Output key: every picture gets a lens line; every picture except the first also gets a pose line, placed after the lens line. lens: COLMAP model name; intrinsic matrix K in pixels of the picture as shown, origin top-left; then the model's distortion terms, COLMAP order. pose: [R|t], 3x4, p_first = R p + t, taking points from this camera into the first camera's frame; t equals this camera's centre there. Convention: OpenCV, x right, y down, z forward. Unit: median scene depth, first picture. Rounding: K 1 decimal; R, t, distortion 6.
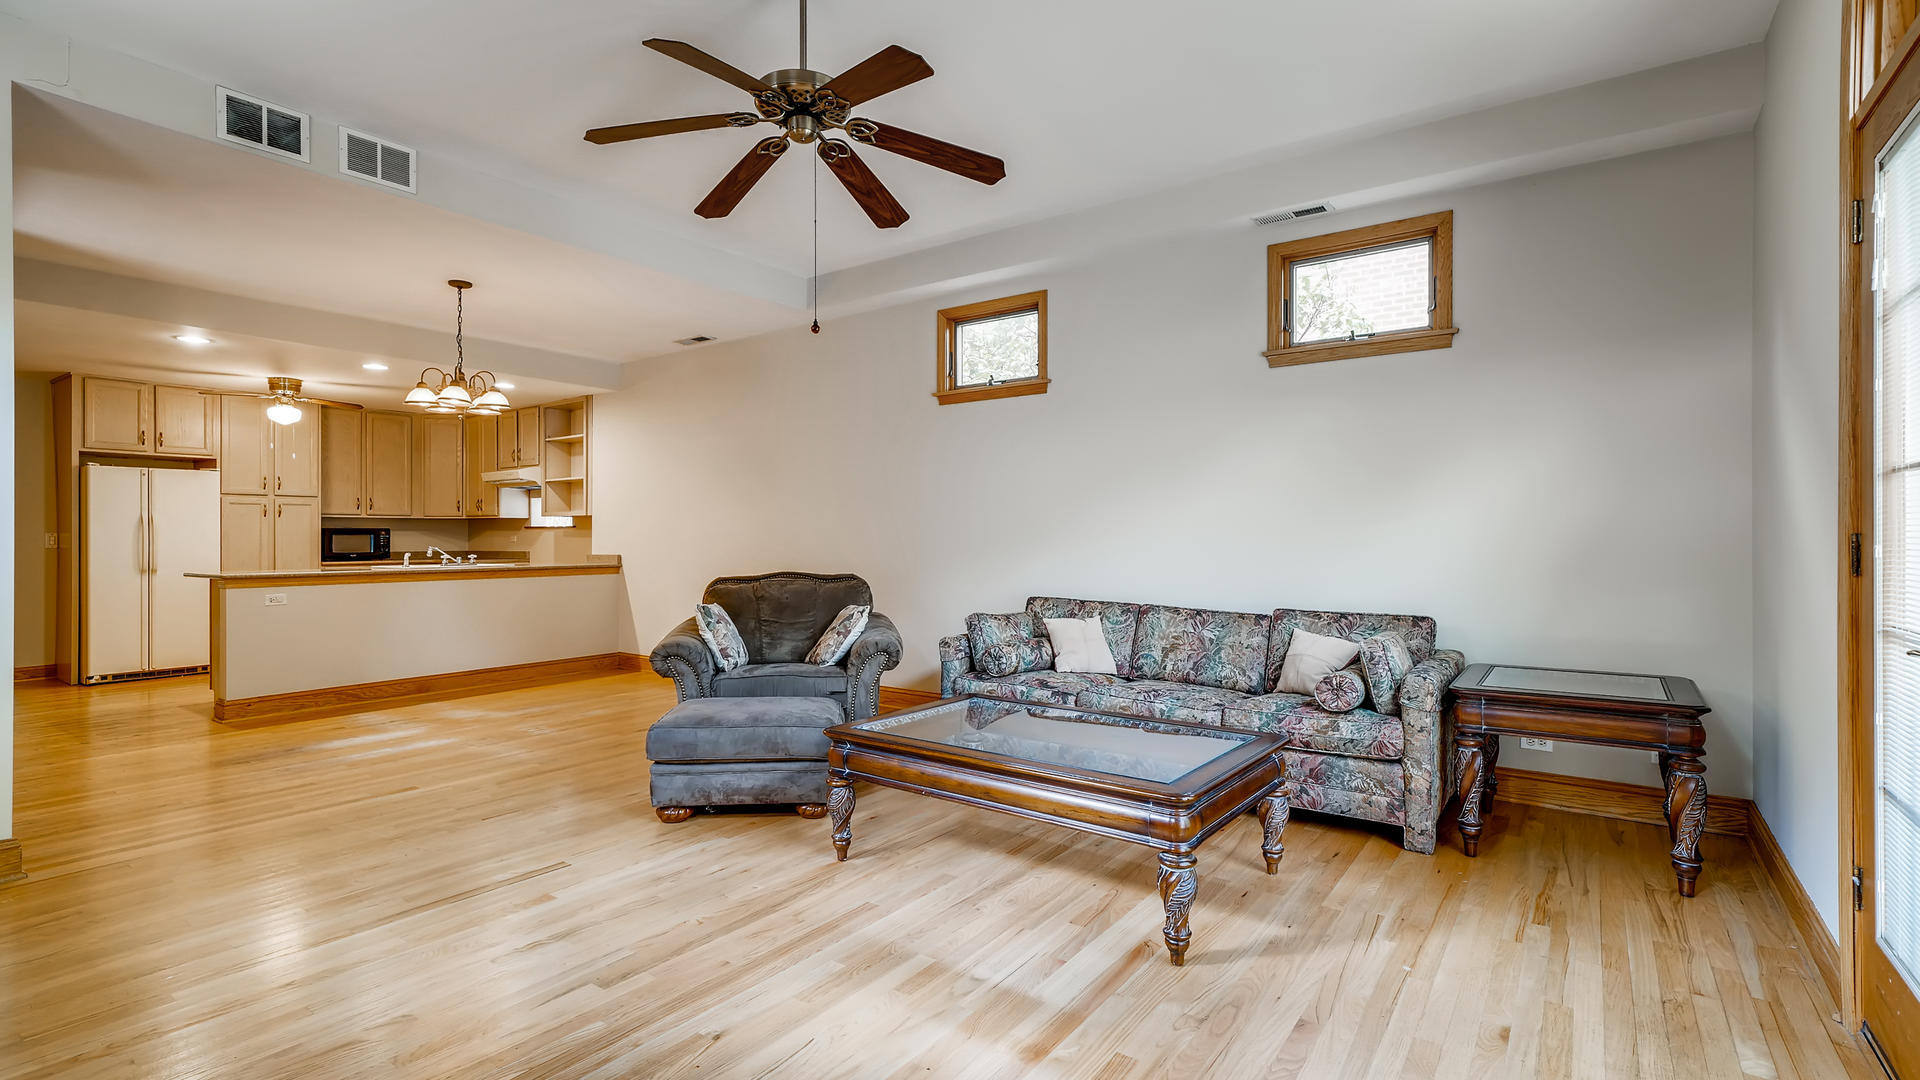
lens RADIAL K [[891.9, 0, 955.3], [0, 891.9, 532.7], [0, 0, 1]] dist [0.004470, 0.002333]
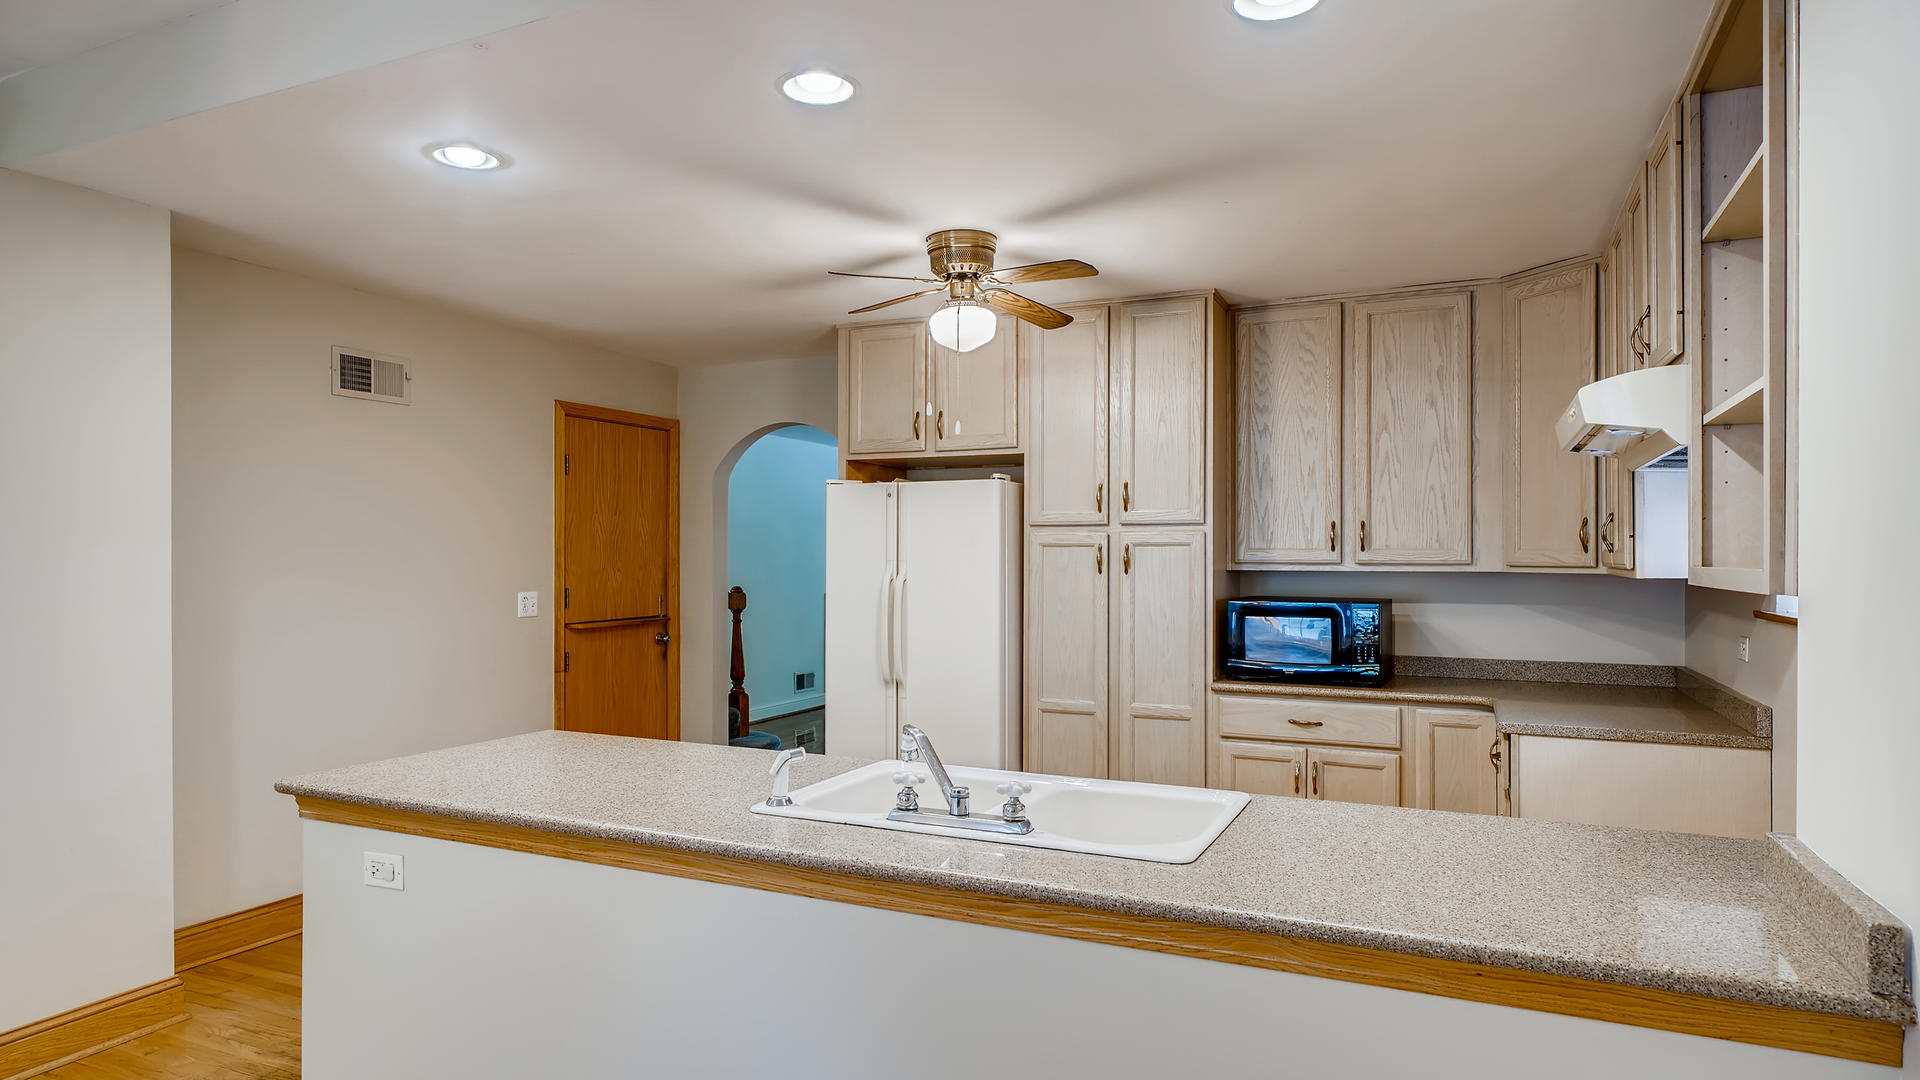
lens RADIAL K [[1114.2, 0, 932.2], [0, 1114.2, 545.3], [0, 0, 1]] dist [-0.003232, -0.001088]
pose [[0.184826, -0.007427, -0.982743, -0.239016], [0.002564, 0.999972, -0.007075, -0.028035], [0.982768, -0.001212, 0.184840, 0.812509]]
